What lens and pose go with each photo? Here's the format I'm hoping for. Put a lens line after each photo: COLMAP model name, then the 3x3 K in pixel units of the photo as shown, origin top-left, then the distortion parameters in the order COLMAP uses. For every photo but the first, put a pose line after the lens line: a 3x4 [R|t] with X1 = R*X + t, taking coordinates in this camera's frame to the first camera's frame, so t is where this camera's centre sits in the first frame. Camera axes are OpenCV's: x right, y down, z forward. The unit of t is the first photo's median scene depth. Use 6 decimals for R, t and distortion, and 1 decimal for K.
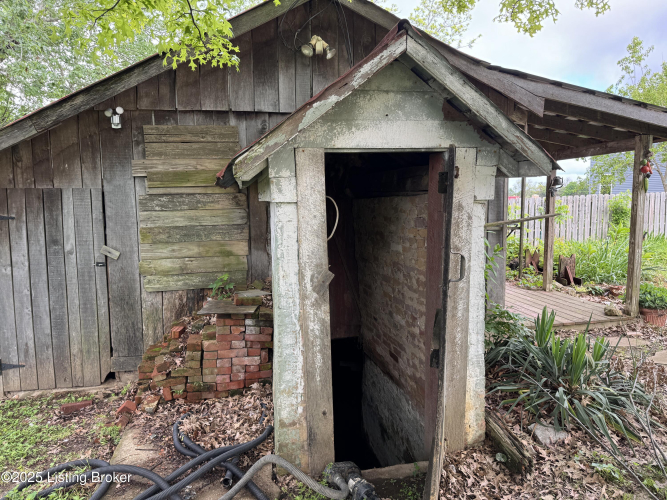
lens RADIAL K [[475.5, 0, 337.4], [0, 475.5, 252.2], [0, 0, 1]] dist [0.028391, -0.005023]
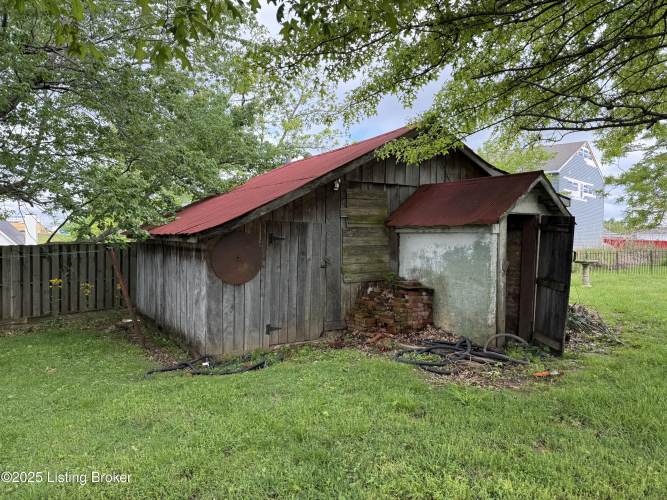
lens RADIAL K [[475.5, 0, 328.6], [0, 475.5, 249.2], [0, 0, 1]] dist [0.028391, -0.005023]
pose [[0.928105, 0.013689, 0.372067, -1.109195], [0.015532, 0.997030, -0.075427, 0.091055], [-0.371995, 0.075783, 0.925136, -0.594964]]
